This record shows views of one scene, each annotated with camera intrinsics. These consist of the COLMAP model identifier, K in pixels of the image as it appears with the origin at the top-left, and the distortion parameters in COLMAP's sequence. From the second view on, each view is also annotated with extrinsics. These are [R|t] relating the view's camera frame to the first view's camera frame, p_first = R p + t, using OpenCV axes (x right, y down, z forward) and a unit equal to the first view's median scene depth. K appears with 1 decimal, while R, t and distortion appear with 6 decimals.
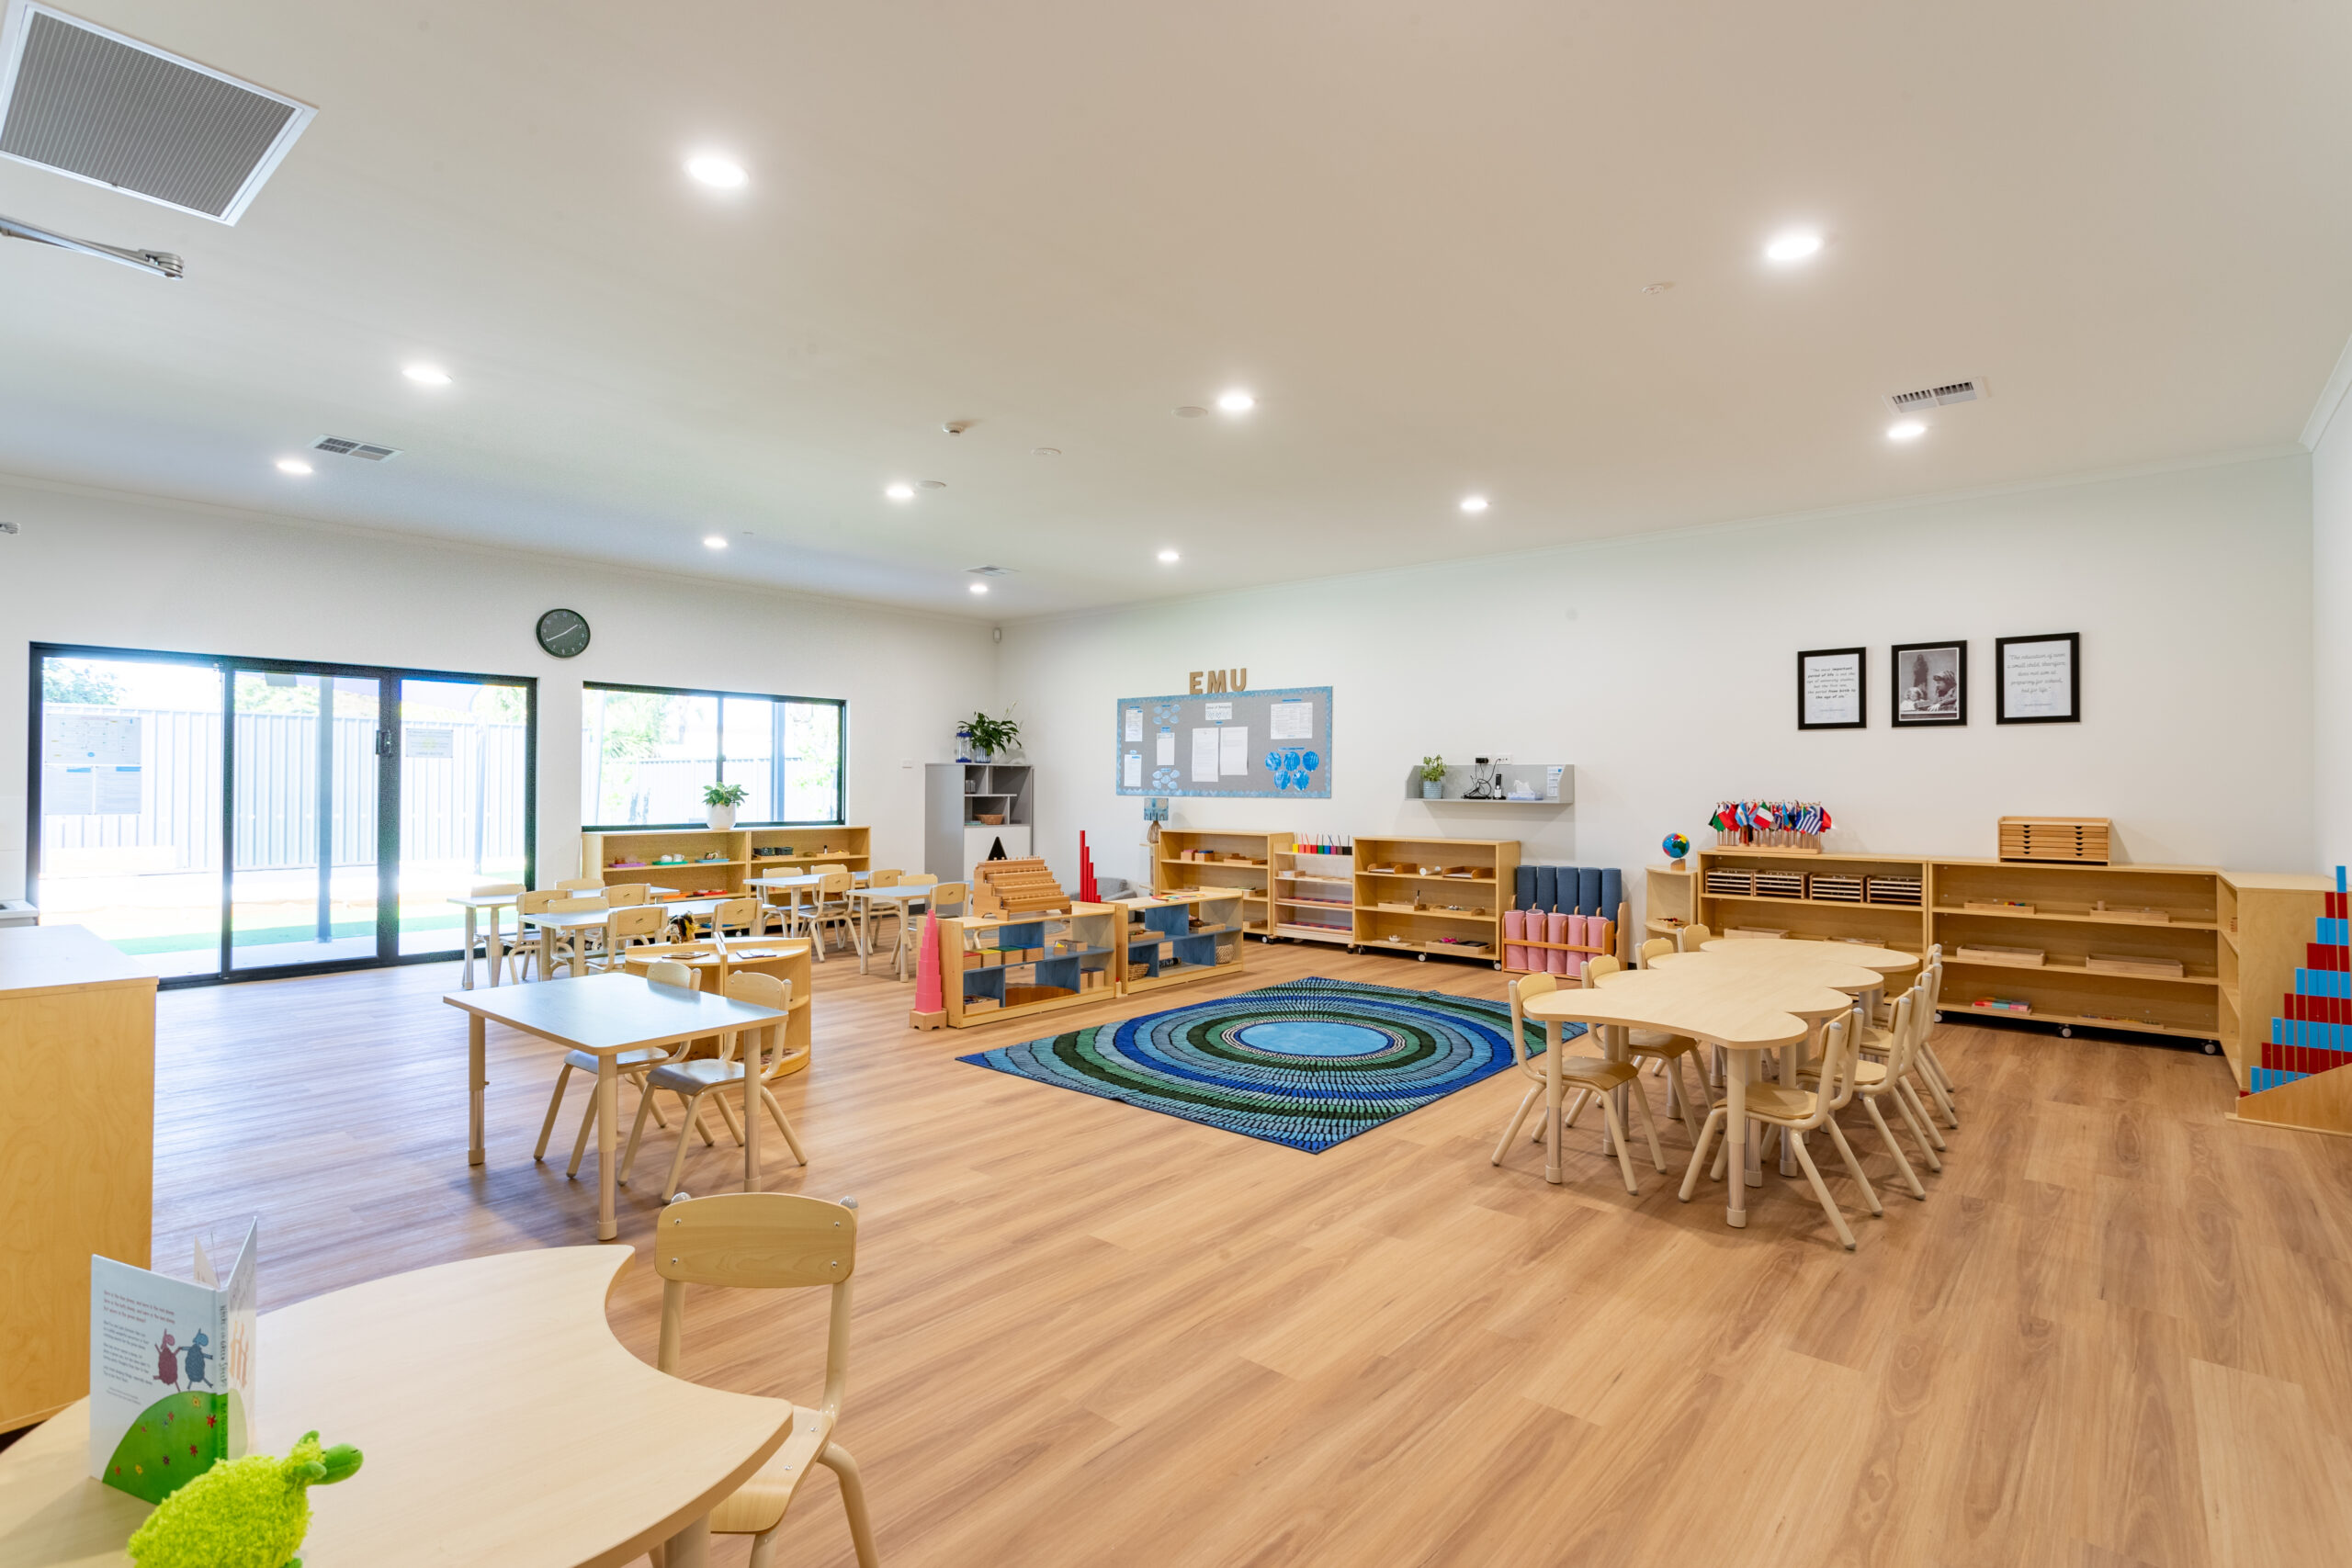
lens RADIAL K [[1139.5, 0, 1176.0], [0, 1139.5, 784.0], [0, 0, 1]] dist [-0.000288, 0.000101]
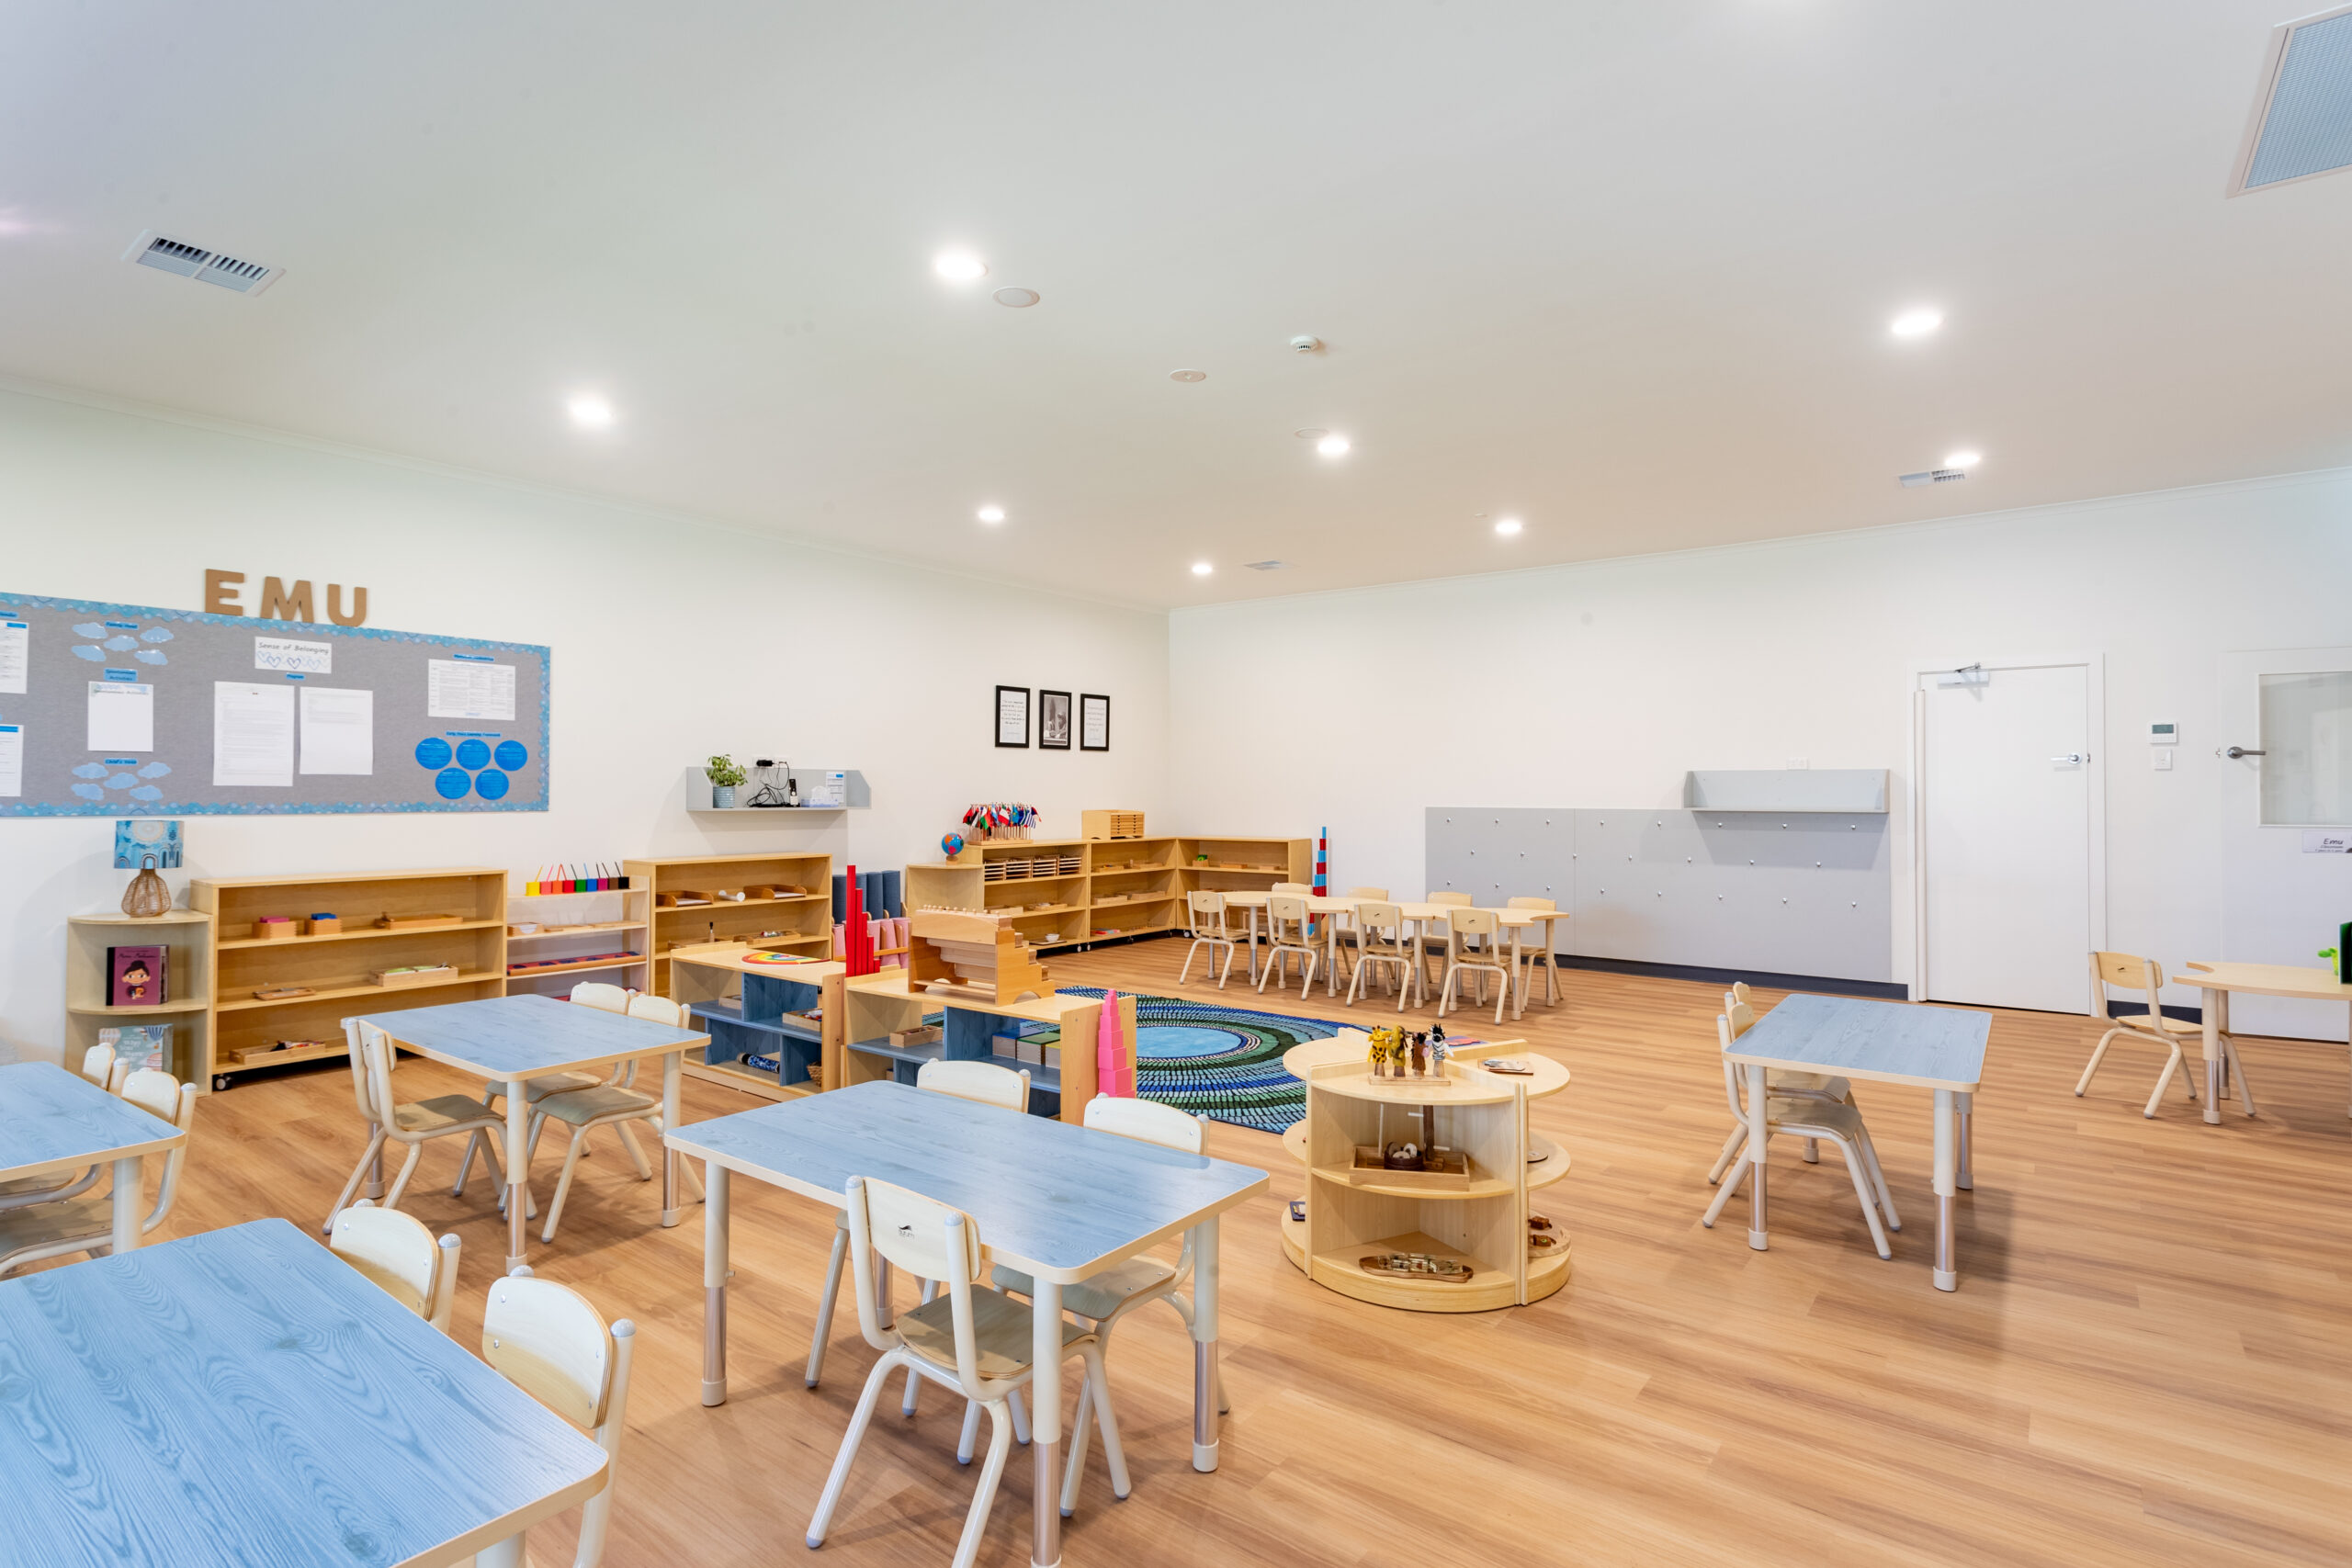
lens RADIAL K [[1139.5, 0, 1176.0], [0, 1139.5, 784.0], [0, 0, 1]] dist [-0.000288, 0.000101]
pose [[-0.045422, 0.005895, 0.998950, -0.598299], [0.003110, 0.999979, -0.005759, 0.001424], [-0.998963, 0.002846, -0.045440, 0.701386]]
